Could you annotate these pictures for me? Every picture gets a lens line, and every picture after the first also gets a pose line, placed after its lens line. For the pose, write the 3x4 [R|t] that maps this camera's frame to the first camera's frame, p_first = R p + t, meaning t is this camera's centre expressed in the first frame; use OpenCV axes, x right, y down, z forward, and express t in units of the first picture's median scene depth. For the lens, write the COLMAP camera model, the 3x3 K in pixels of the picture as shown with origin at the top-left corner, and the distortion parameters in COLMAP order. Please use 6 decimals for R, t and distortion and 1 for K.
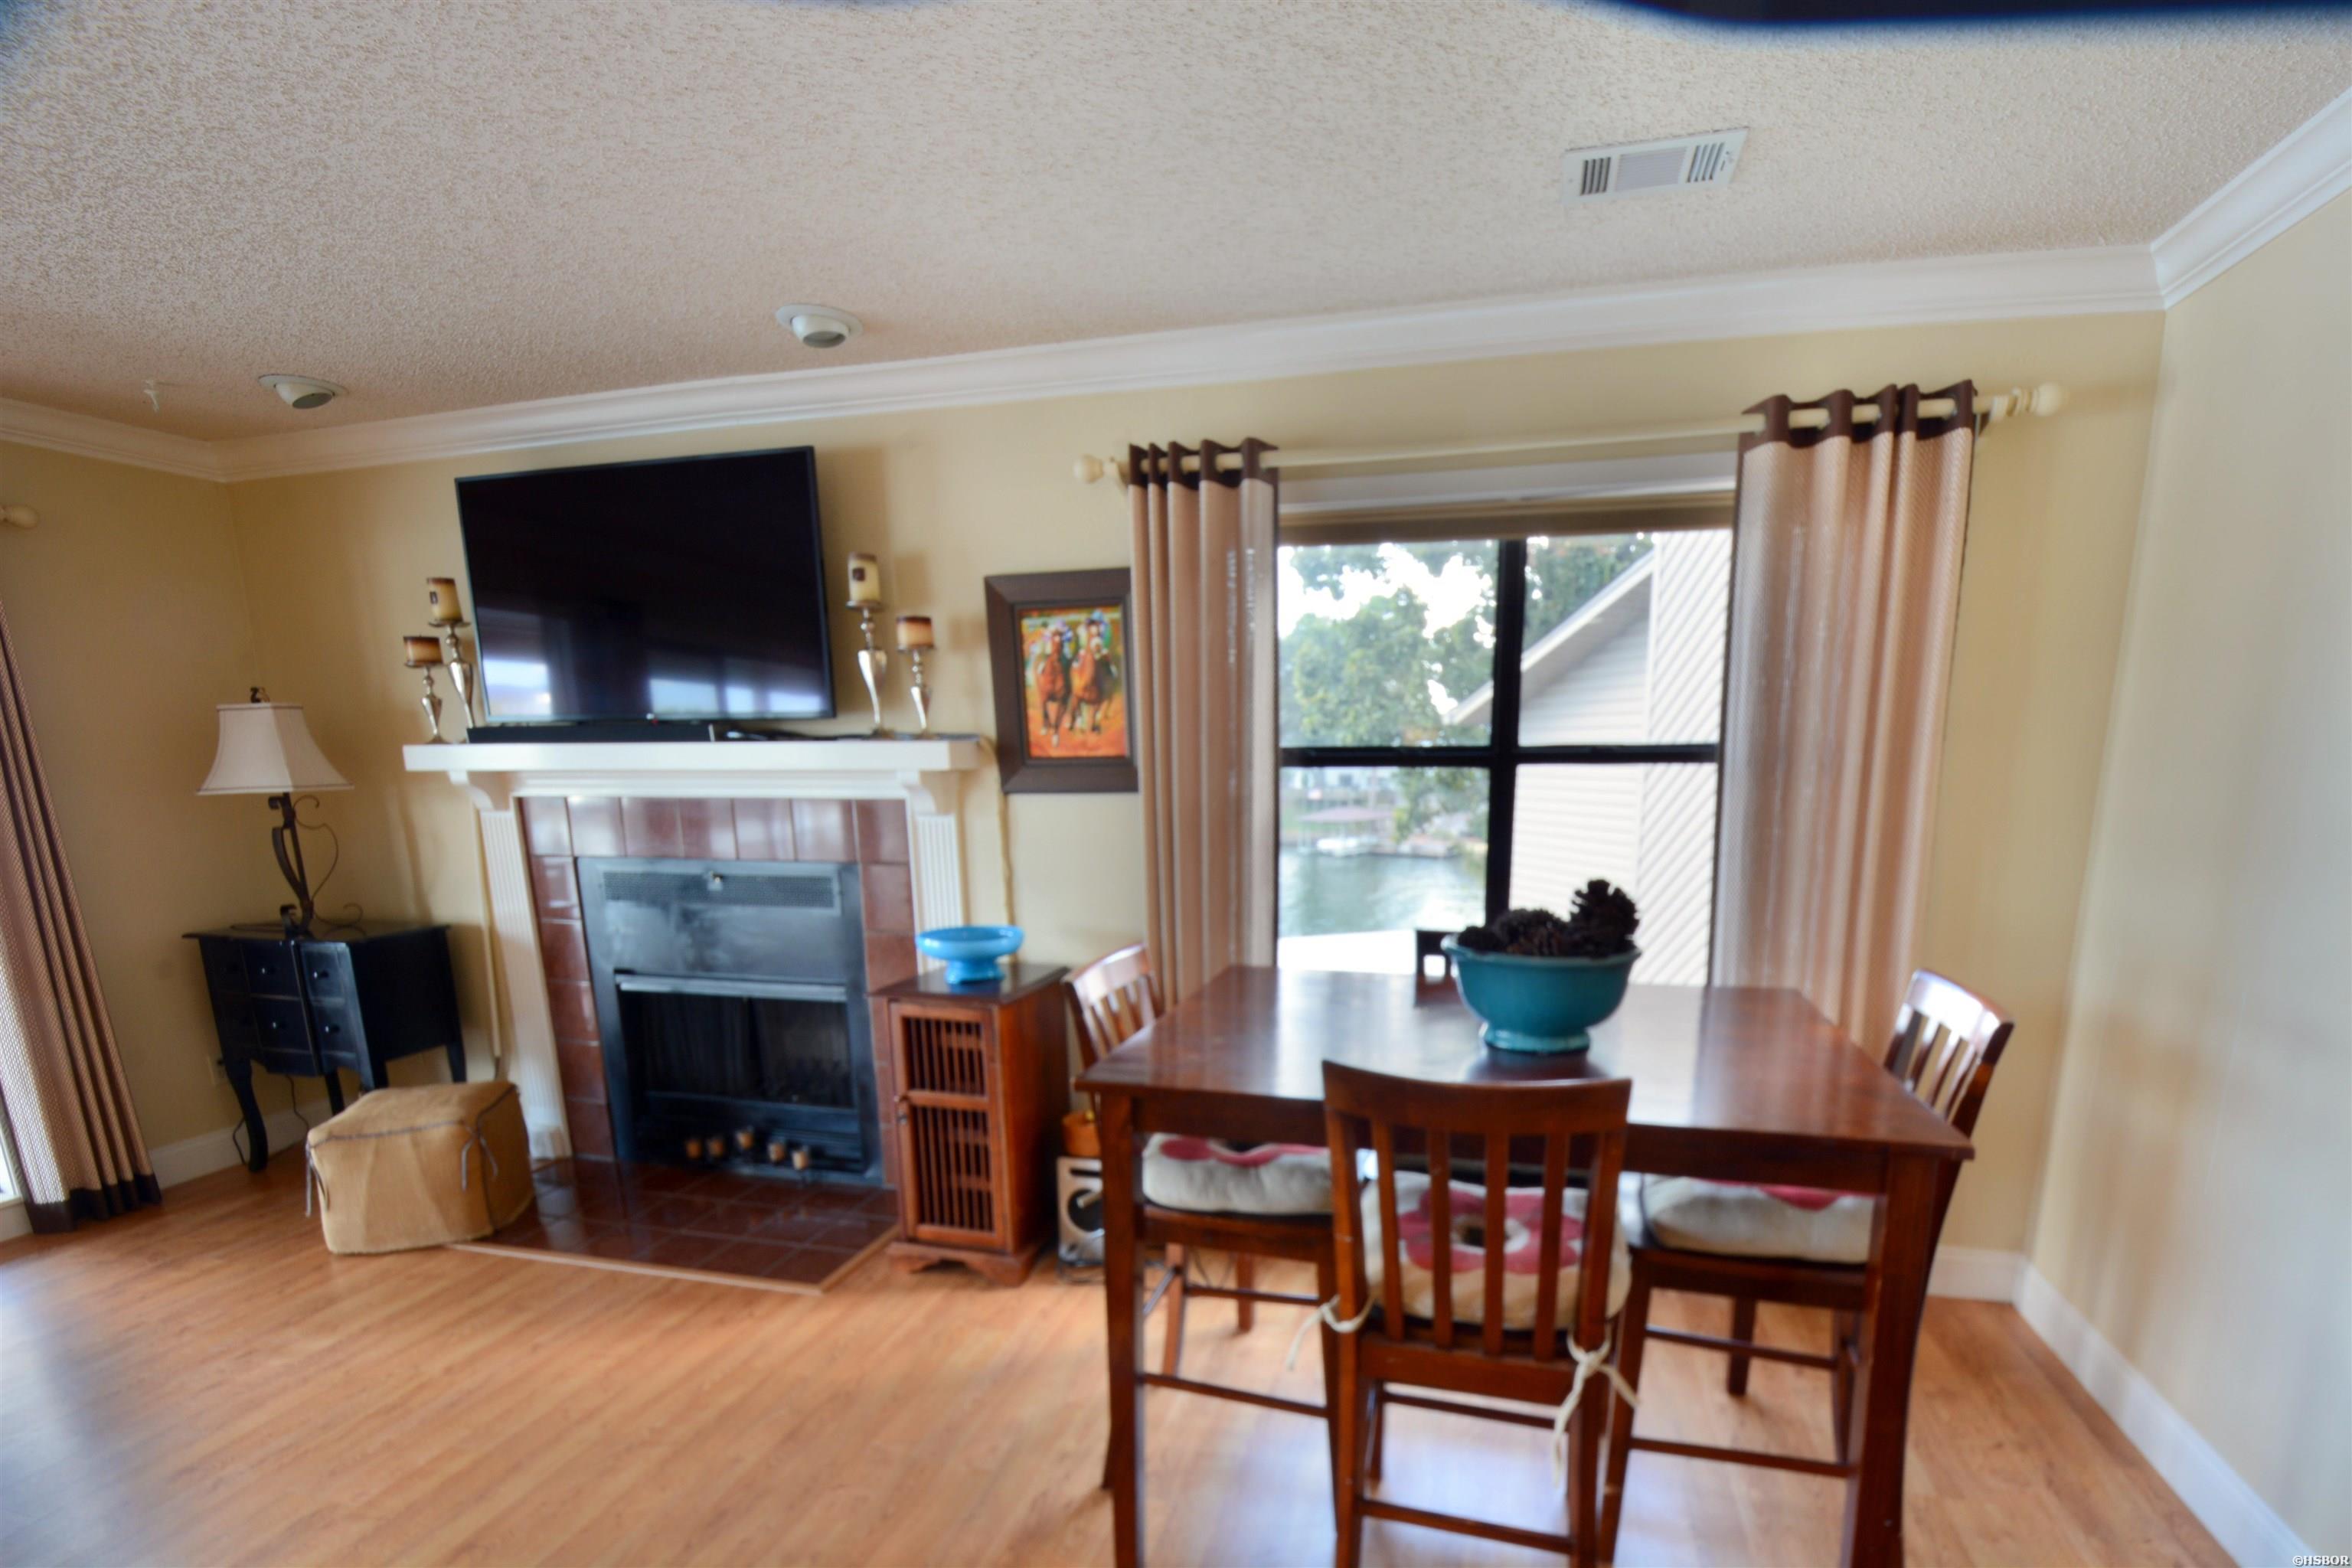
lens RADIAL K [[1046.7, 0, 1252.6], [0, 1046.7, 981.7], [0, 0, 1]] dist [0.023056, -0.025447]
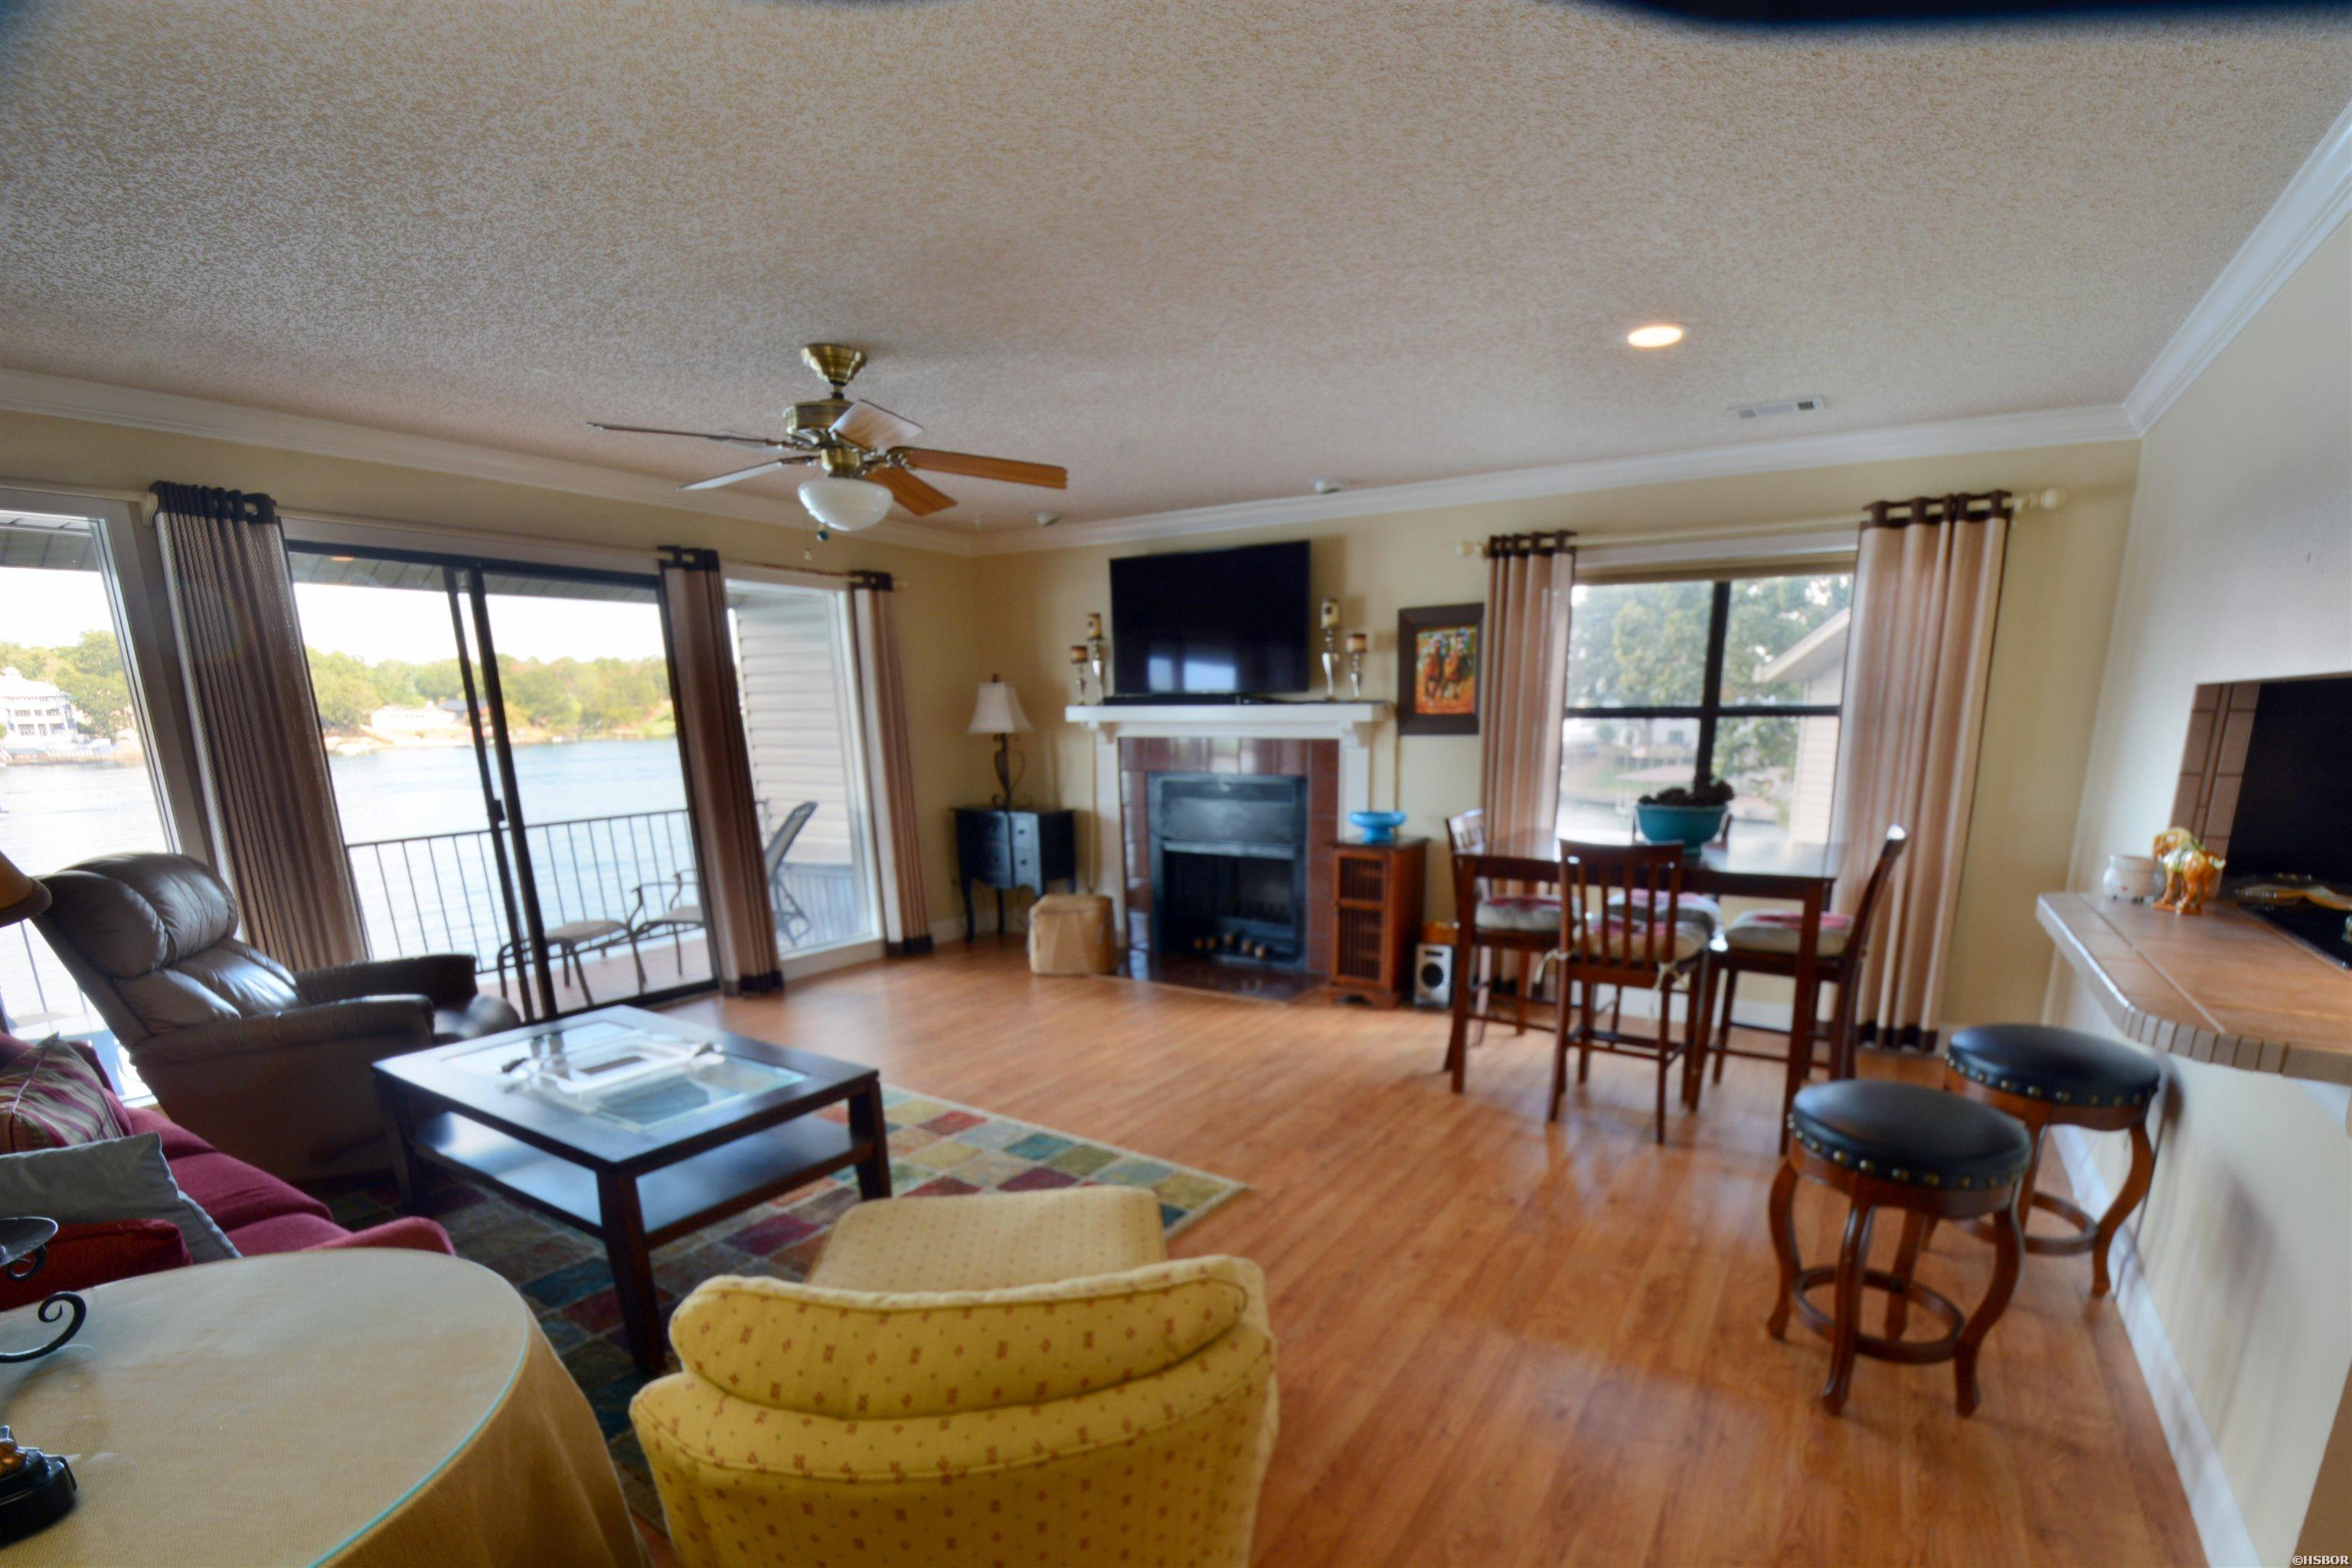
lens RADIAL K [[1046.7, 0, 1252.6], [0, 1046.7, 981.7], [0, 0, 1]] dist [0.023056, -0.025447]
pose [[0.957718, 0.071672, -0.278637, 0.043281], [-0.060170, 0.996954, 0.049627, 0.157872], [0.281345, -0.030763, 0.959113, -0.753362]]
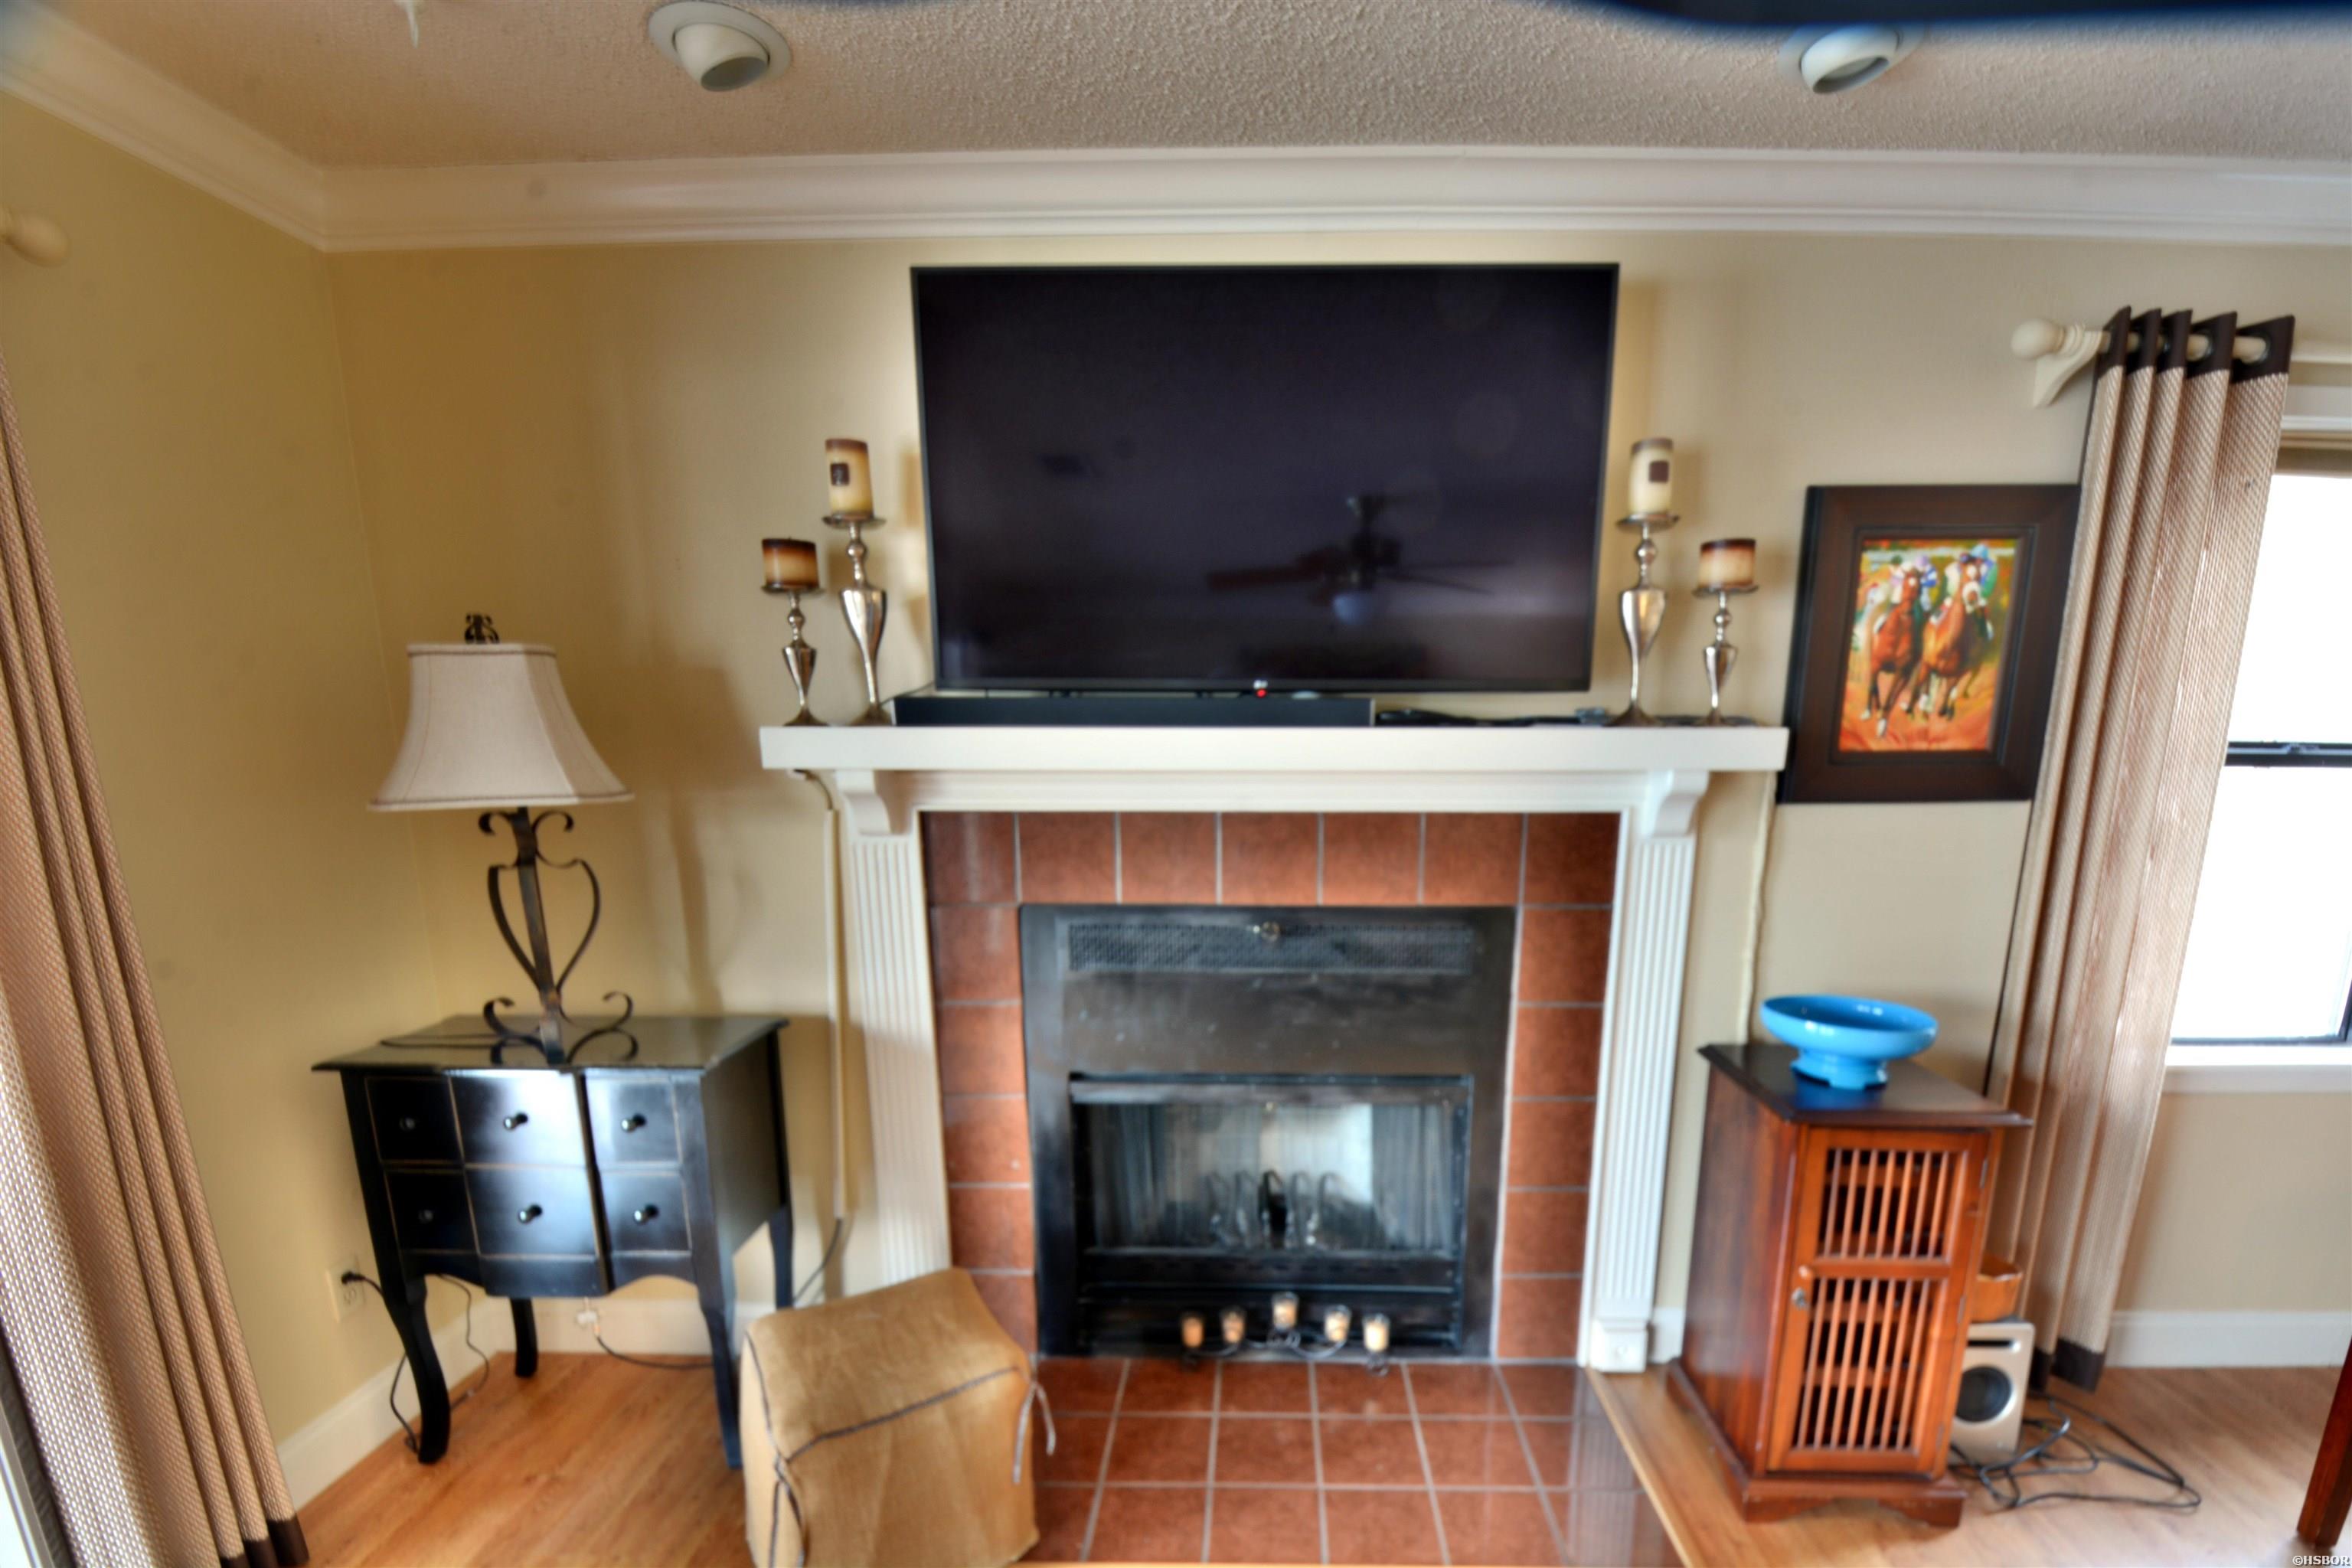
lens RADIAL K [[1046.7, 0, 1252.6], [0, 1046.7, 981.7], [0, 0, 1]] dist [0.023056, -0.025447]
pose [[0.974045, -0.043051, 0.222223, -0.770177], [0.041761, 0.999072, 0.010500, -0.086009], [-0.222469, -0.000947, 0.974939, 0.411068]]
